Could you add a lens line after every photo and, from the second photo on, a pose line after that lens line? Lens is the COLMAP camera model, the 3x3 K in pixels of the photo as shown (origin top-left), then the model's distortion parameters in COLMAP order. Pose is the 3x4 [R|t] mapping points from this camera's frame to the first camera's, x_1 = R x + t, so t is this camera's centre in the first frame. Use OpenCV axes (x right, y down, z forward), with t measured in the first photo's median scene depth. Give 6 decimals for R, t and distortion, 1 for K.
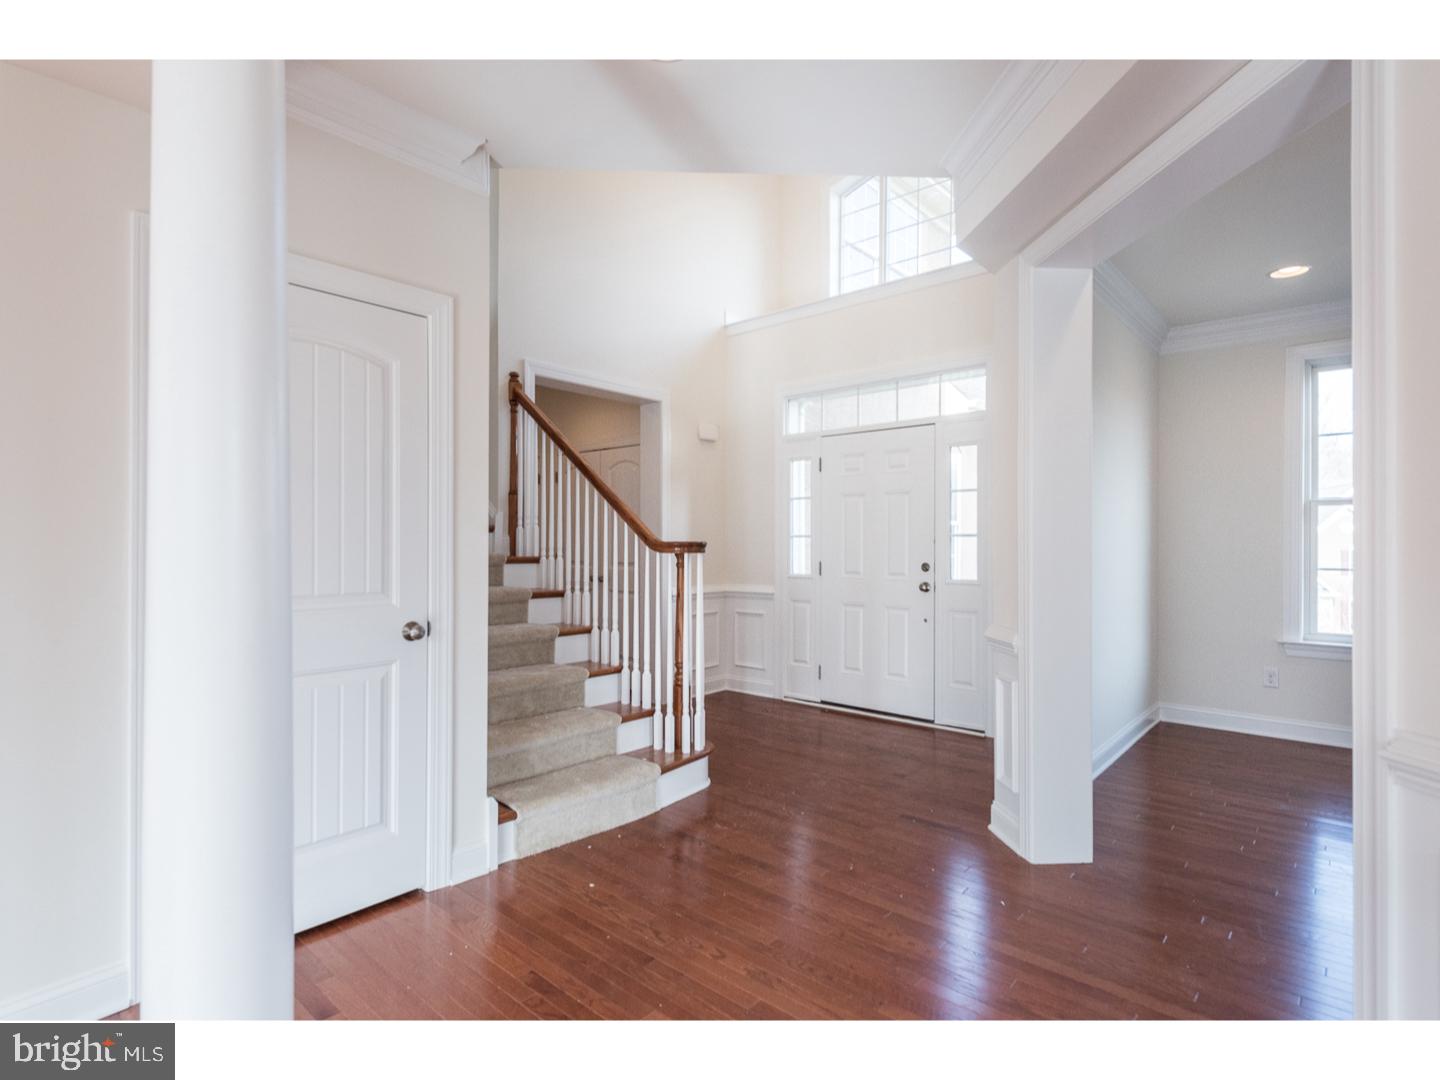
lens RADIAL K [[733.0, 0, 698.1], [0, 733.0, 539.4], [0, 0, 1]] dist [-0.021396, -0.000376]
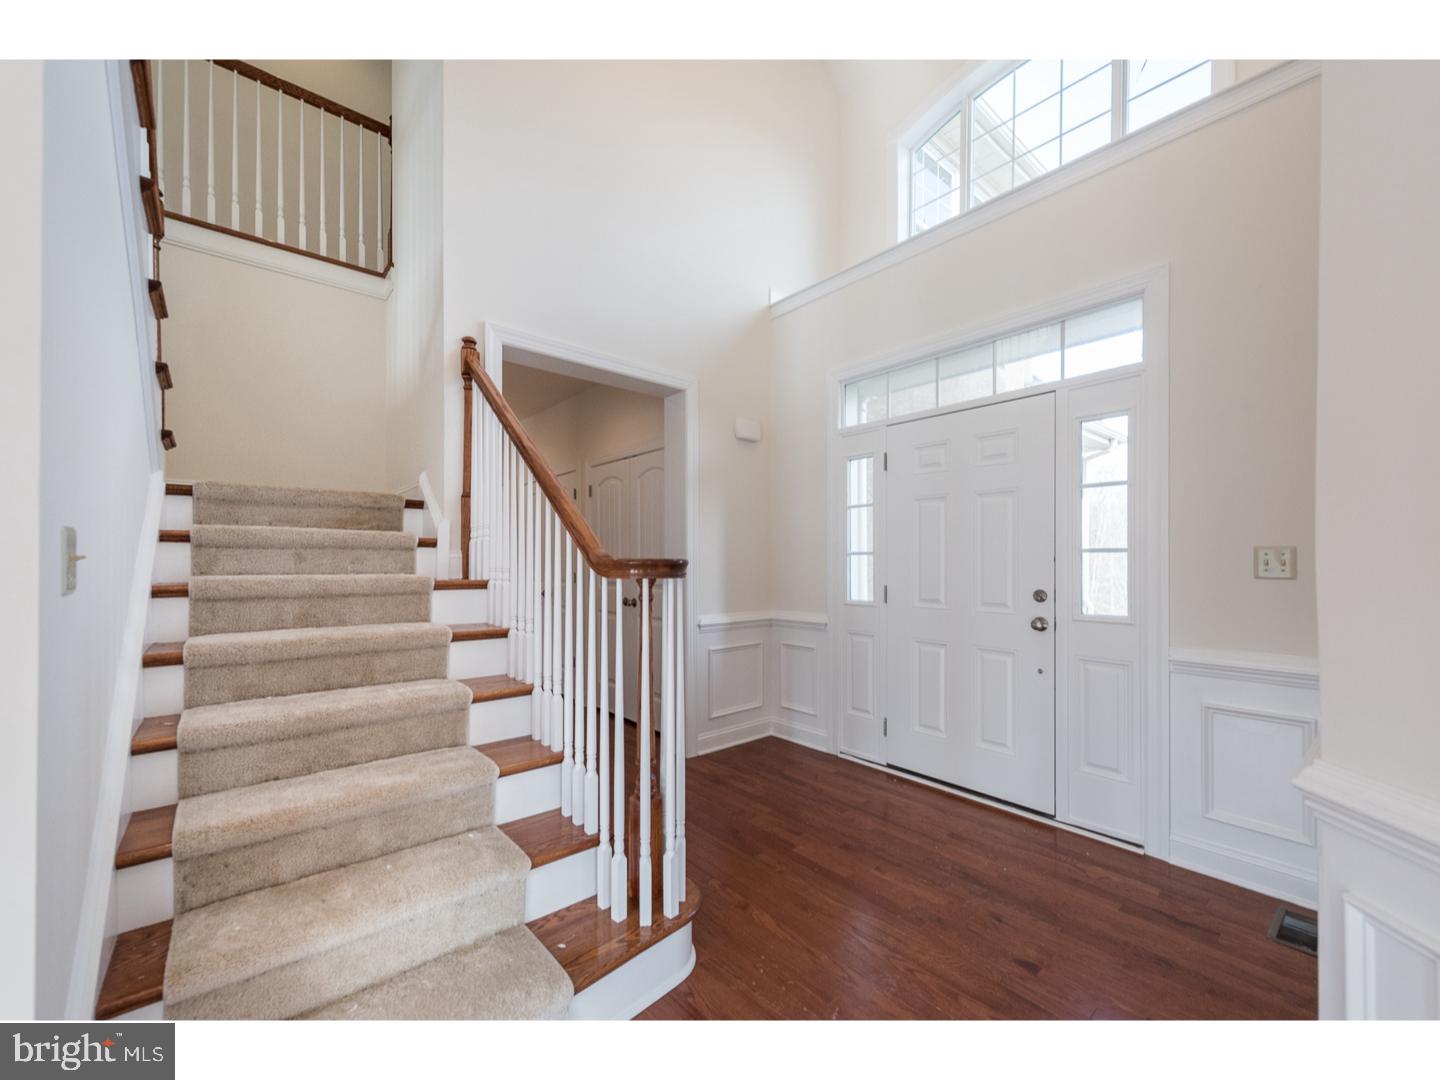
lens RADIAL K [[580.9, 0, 701.9], [0, 580.9, 558.3], [0, 0, 1]] dist [-0.001175, -0.000282]
pose [[0.989822, -0.000757, -0.142309, 0.062008], [0.000523, 0.999998, -0.001684, 0.002164], [0.142310, 0.001593, 0.989821, 0.366501]]
